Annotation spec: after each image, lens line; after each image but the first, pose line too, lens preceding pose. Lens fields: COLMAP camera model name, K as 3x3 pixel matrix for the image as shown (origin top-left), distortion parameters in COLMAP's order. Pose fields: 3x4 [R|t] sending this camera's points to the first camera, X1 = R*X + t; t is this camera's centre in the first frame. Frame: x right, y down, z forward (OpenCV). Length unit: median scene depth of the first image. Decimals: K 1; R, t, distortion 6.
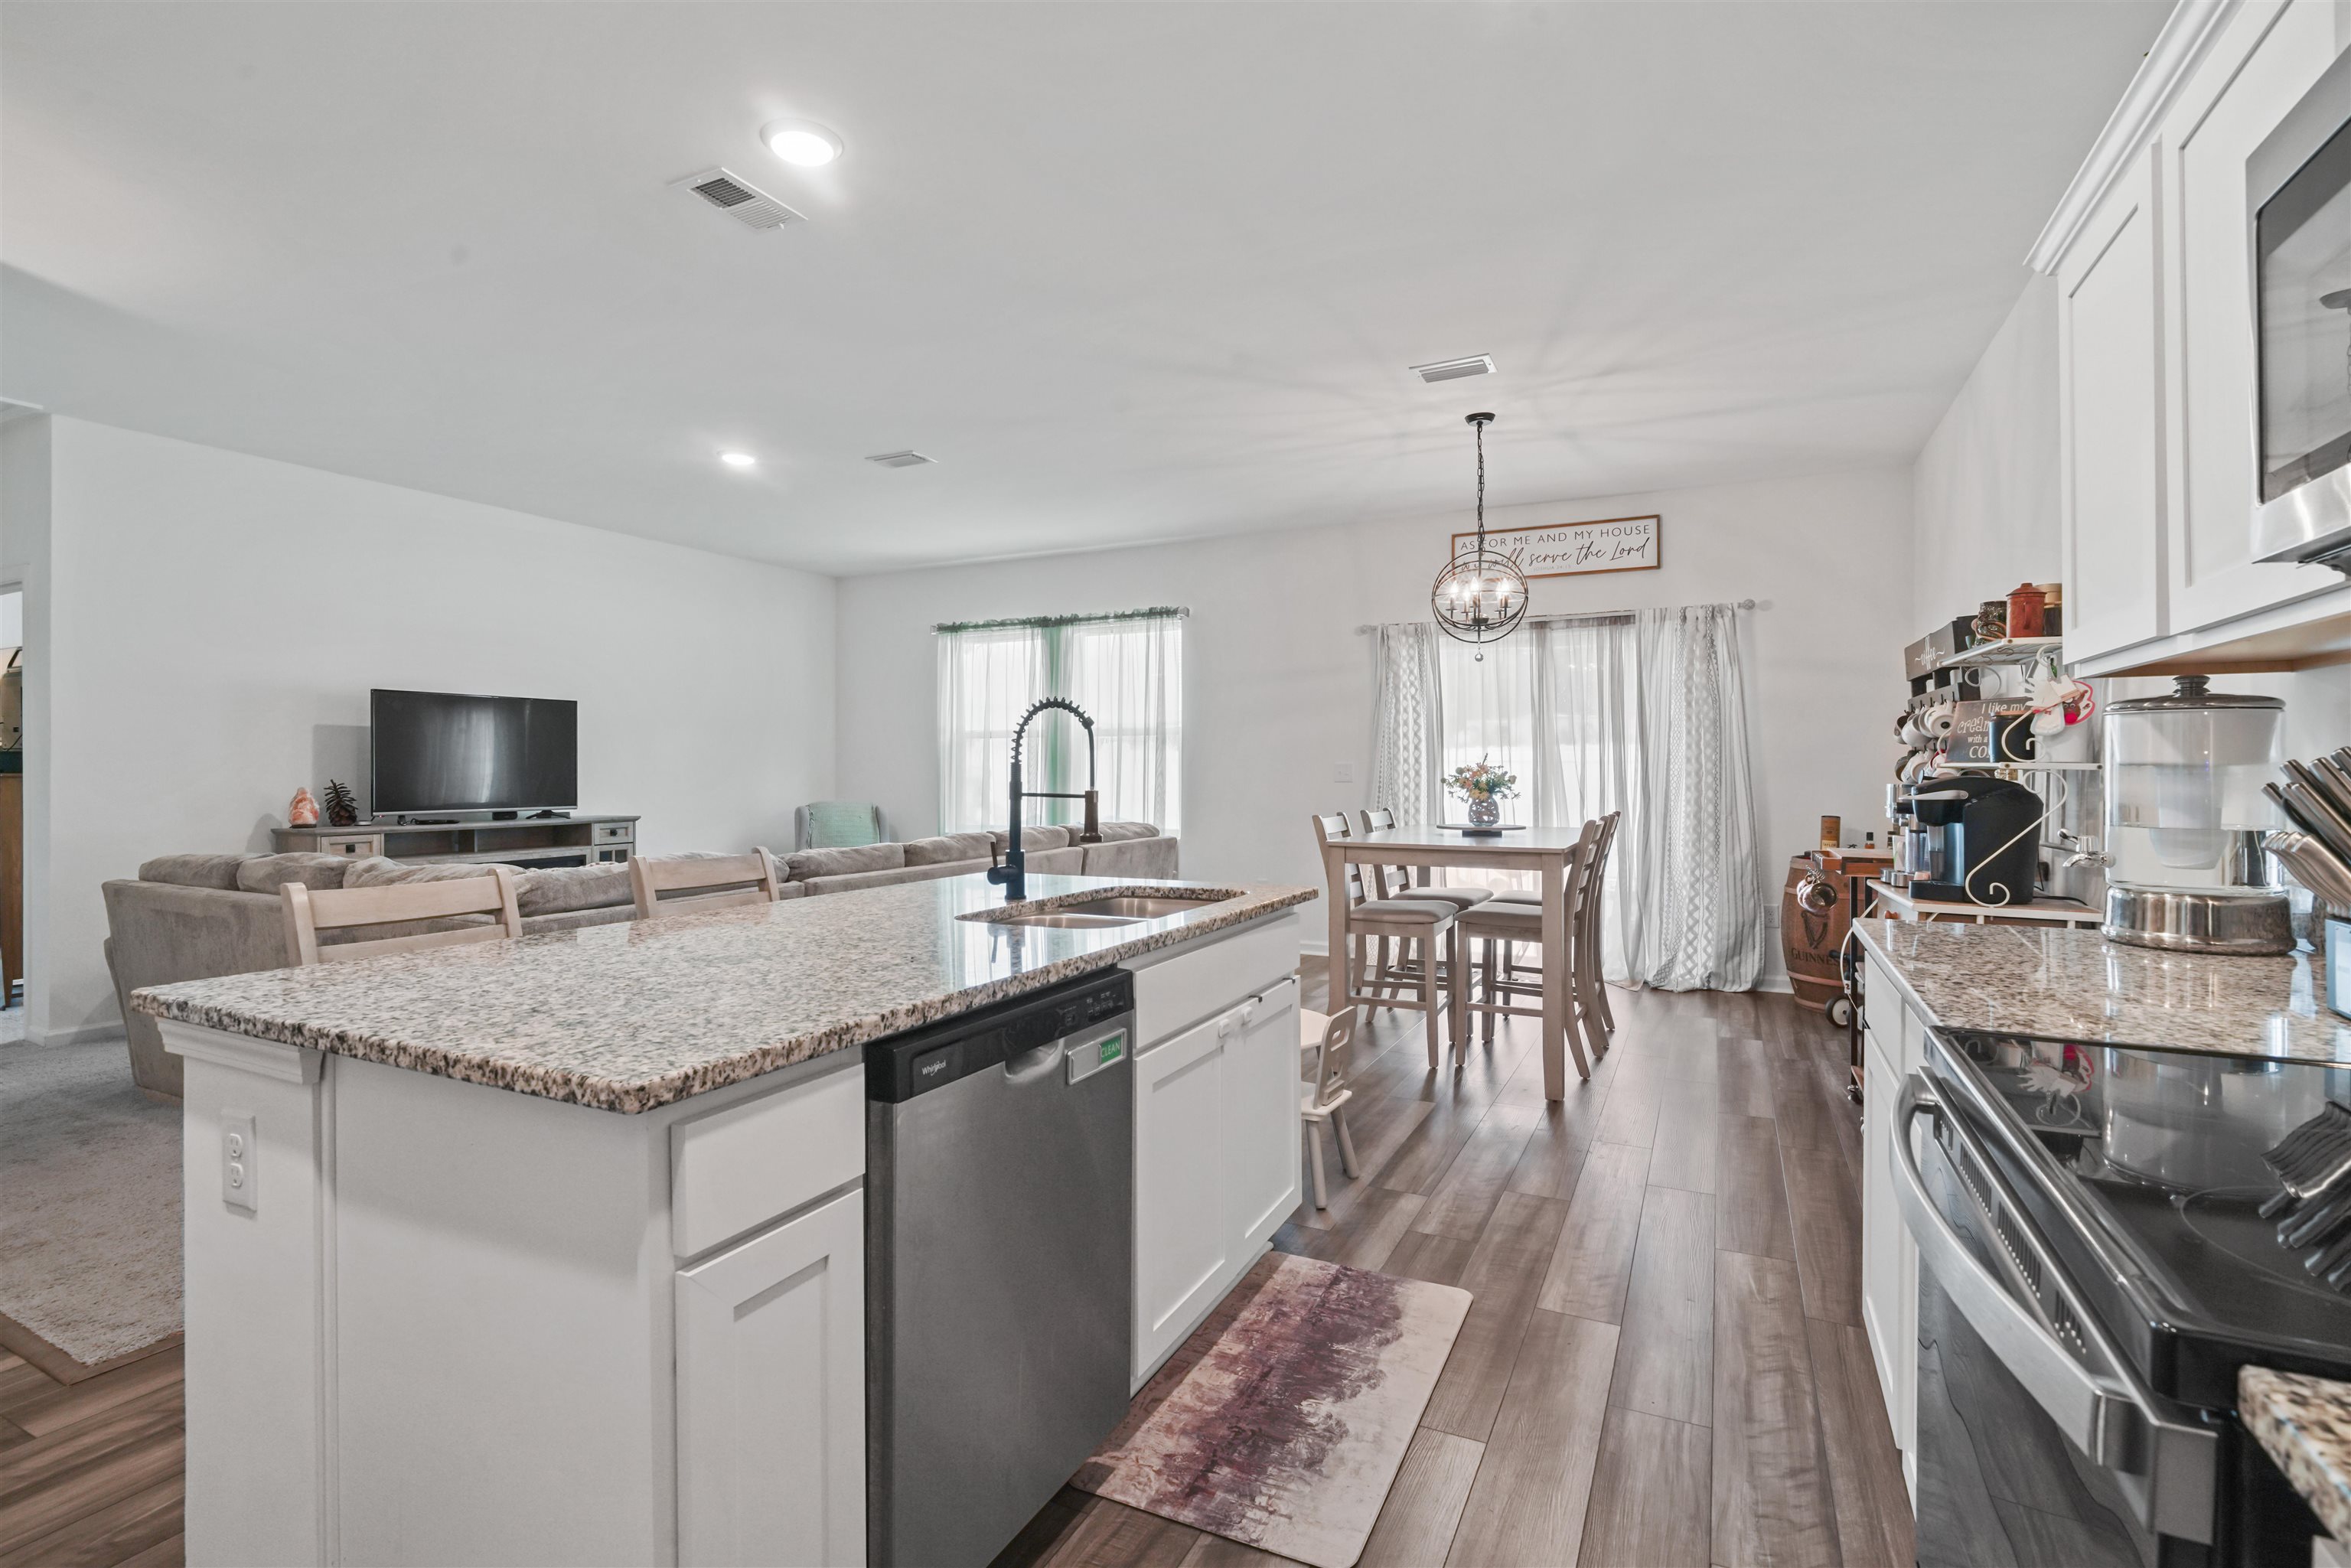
lens RADIAL K [[1087.6, 0, 1181.5], [0, 1087.6, 767.7], [0, 0, 1]] dist [-0.001726, -0.001313]
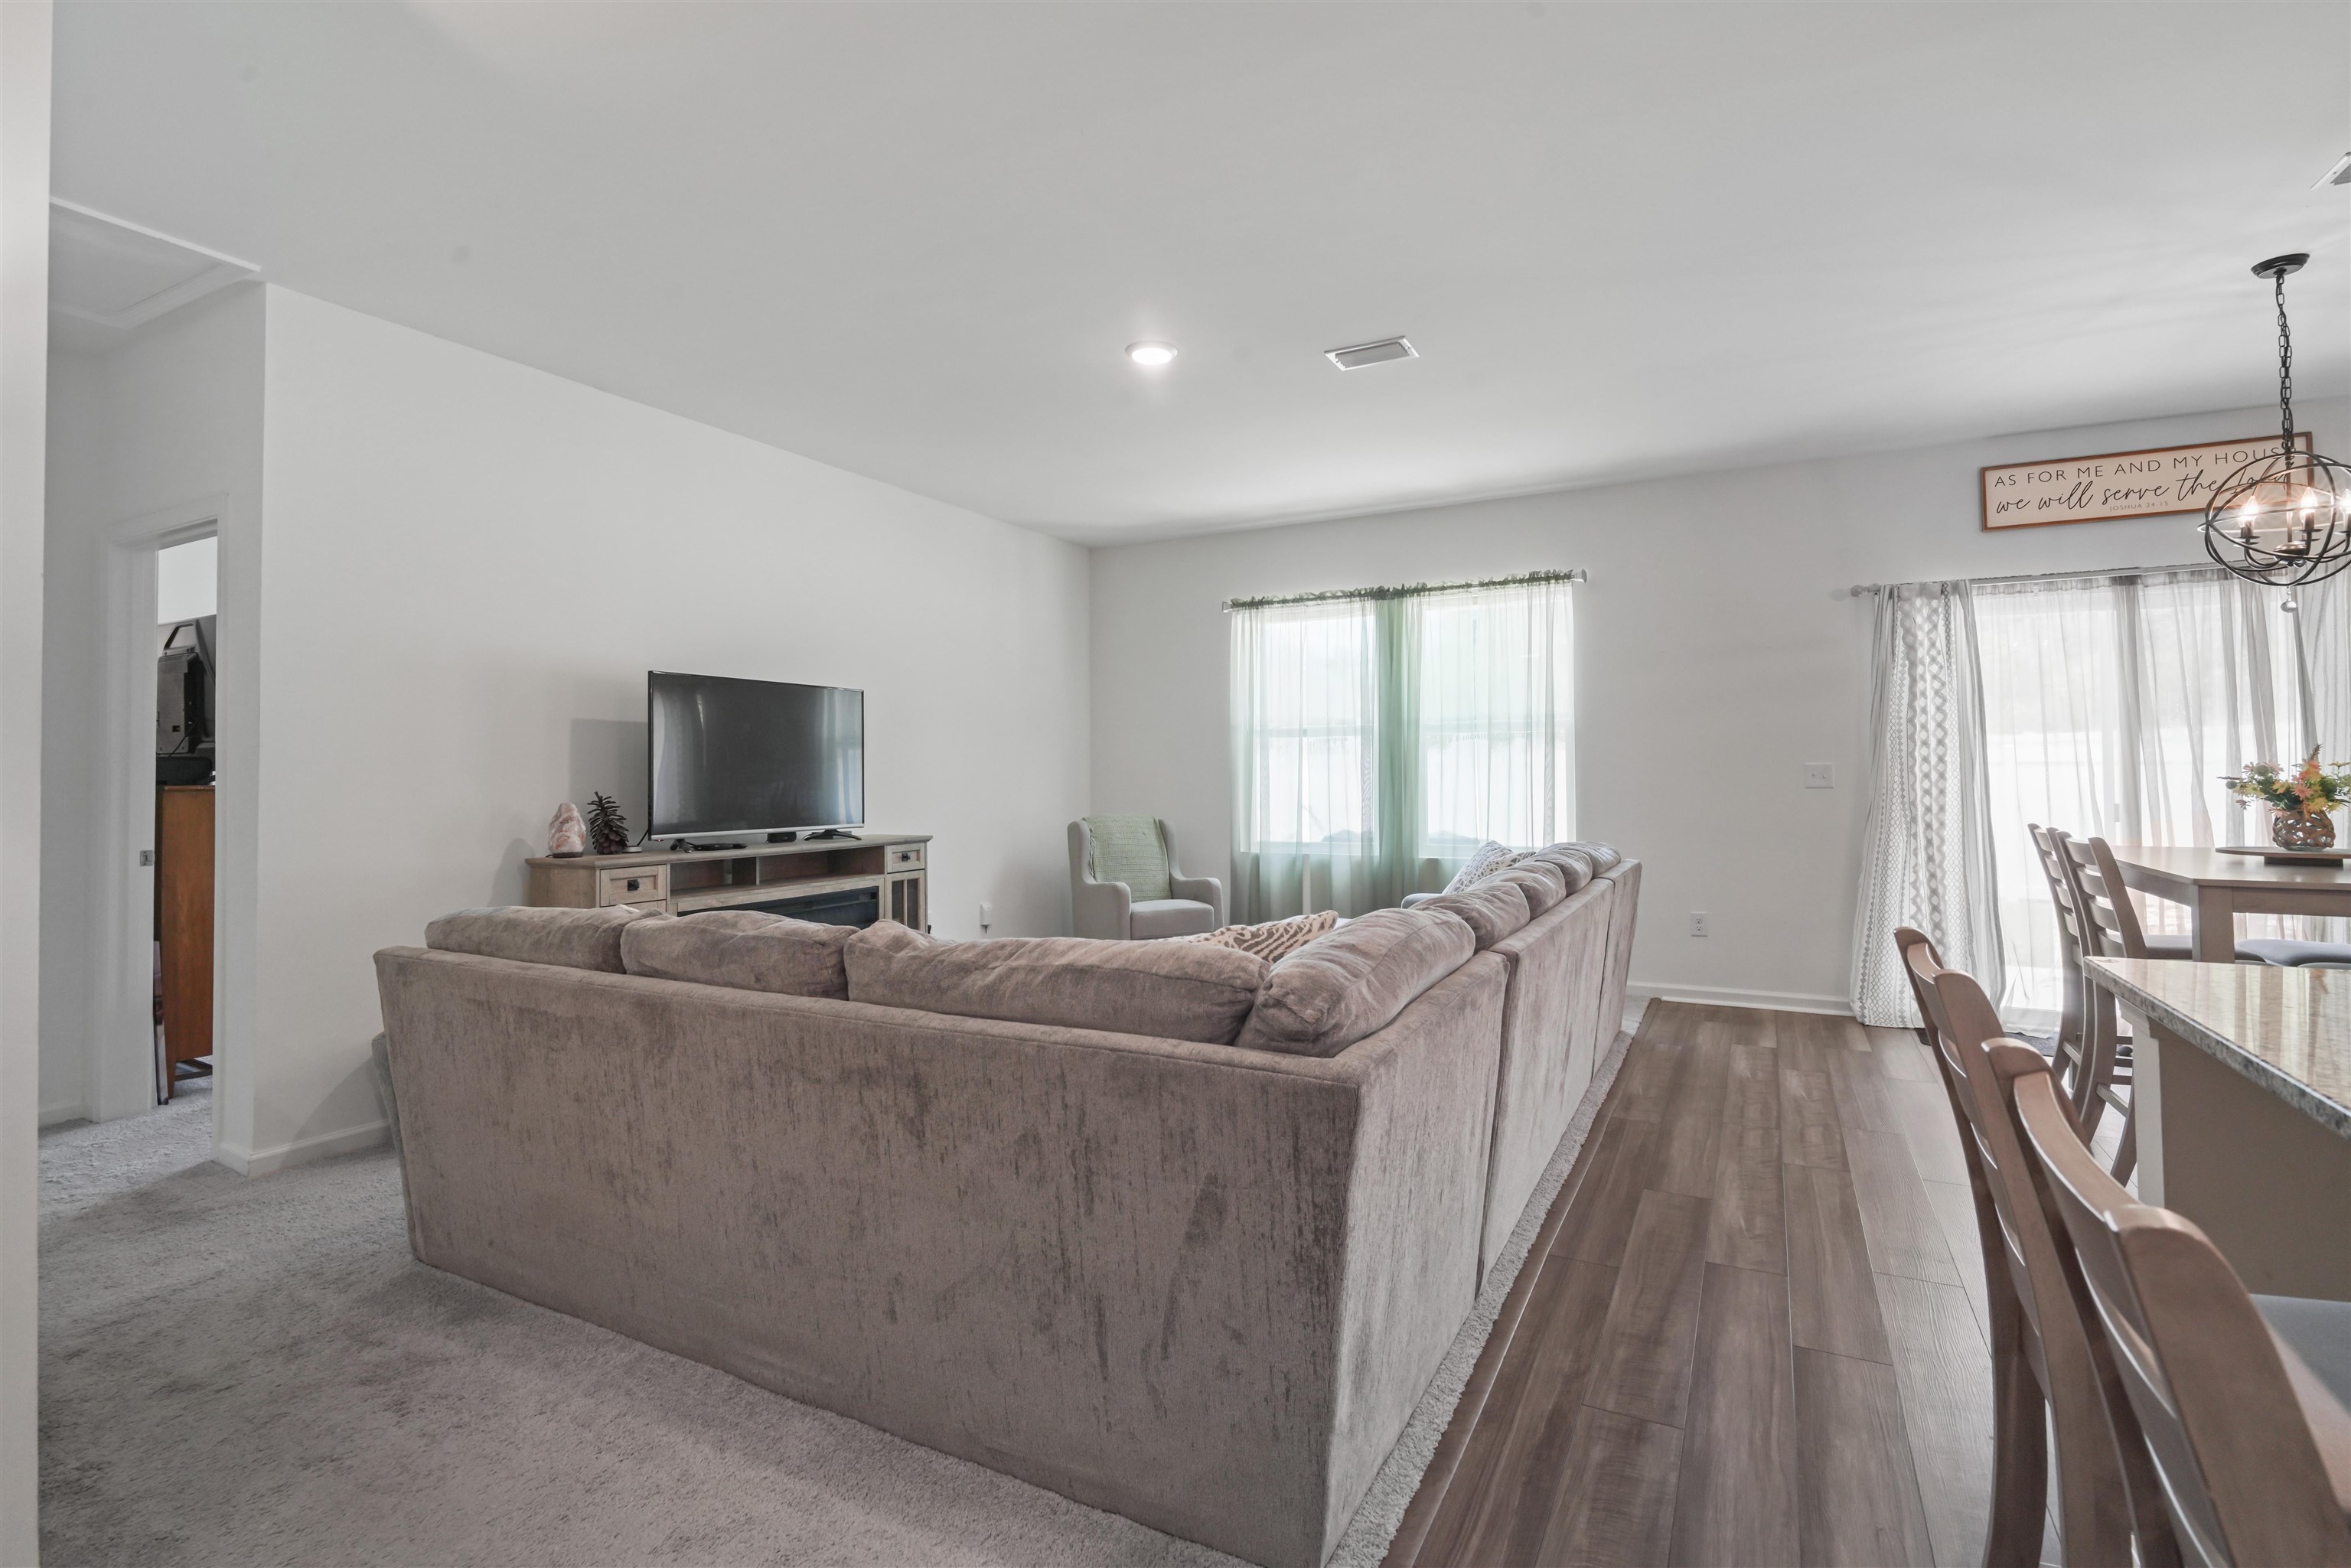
lens RADIAL K [[1087.6, 0, 1183.4], [0, 1087.6, 746.7], [0, 0, 1]] dist [-0.001726, -0.001313]
pose [[0.999748, -0.006344, -0.021527, -0.316126], [0.005805, 0.999671, -0.024981, 0.000666], [0.021678, 0.024849, 0.999456, 0.225736]]
